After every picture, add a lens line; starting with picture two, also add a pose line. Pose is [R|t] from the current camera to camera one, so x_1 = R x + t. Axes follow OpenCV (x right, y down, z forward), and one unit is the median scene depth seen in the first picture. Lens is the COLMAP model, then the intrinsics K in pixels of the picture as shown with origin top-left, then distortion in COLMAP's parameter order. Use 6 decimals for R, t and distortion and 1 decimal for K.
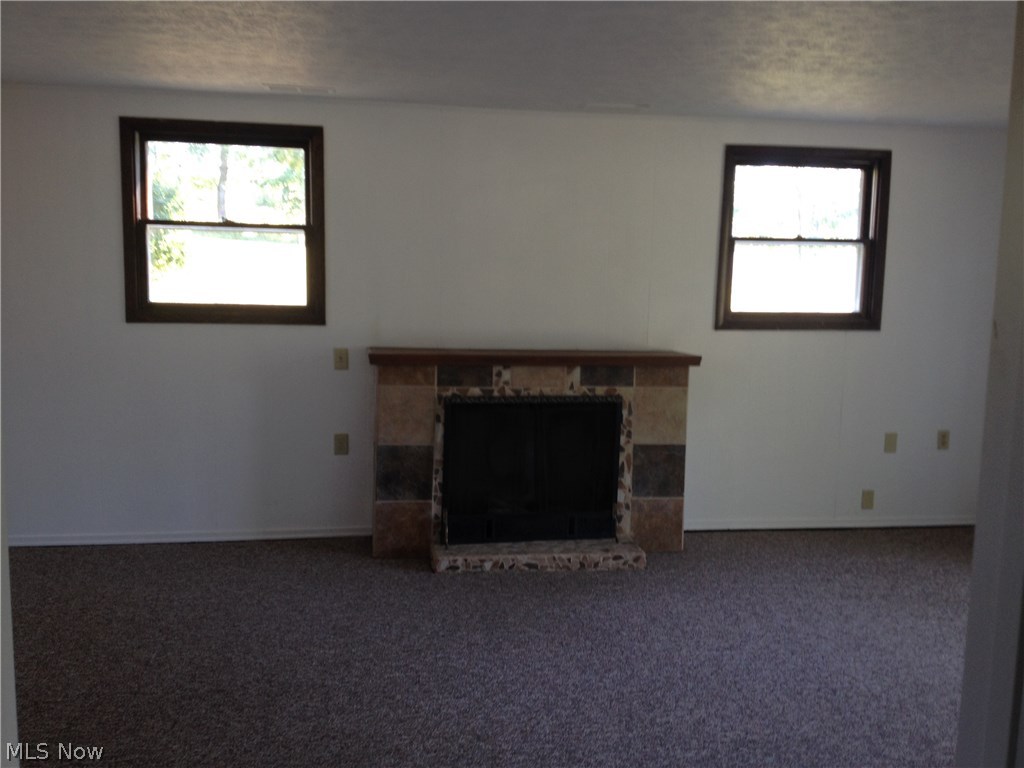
lens RADIAL K [[963.3, 0, 512.0], [0, 963.3, 384.0], [0, 0, 1]] dist [0.084975, -0.135955]
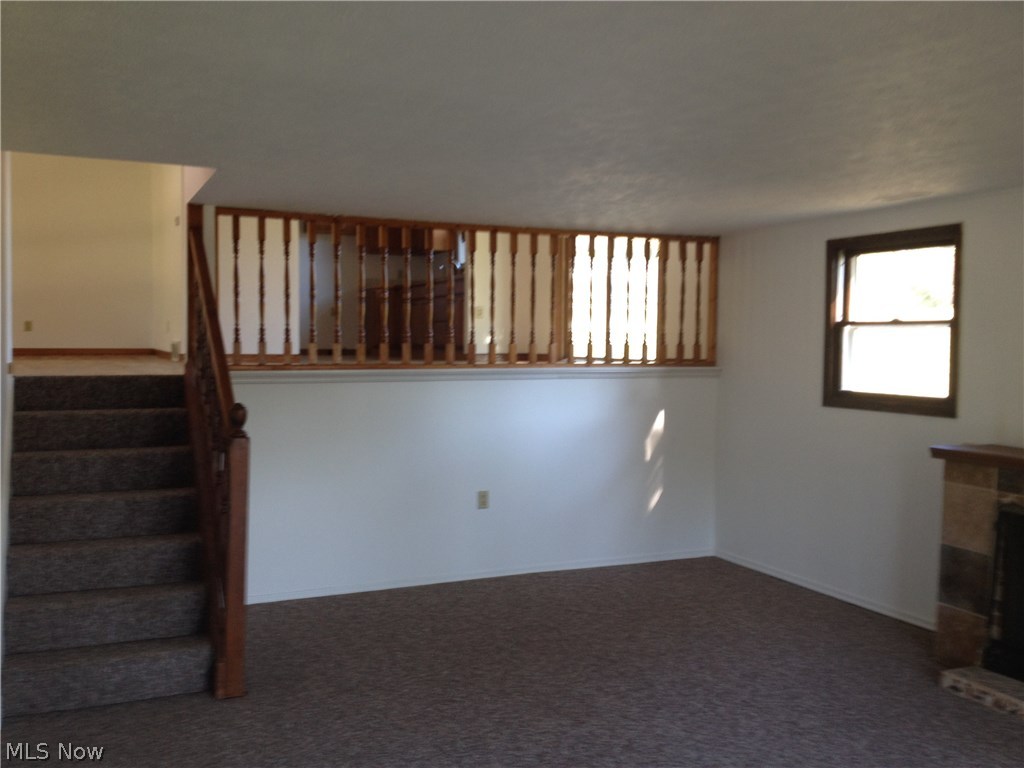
lens RADIAL K [[963.3, 0, 512.0], [0, 963.3, 384.0], [0, 0, 1]] dist [0.084975, -0.135955]
pose [[0.252784, 0.022509, -0.967261, 0.709232], [-0.122182, 0.992468, -0.008835, -0.034076], [0.959777, 0.120415, 0.253630, 0.331599]]
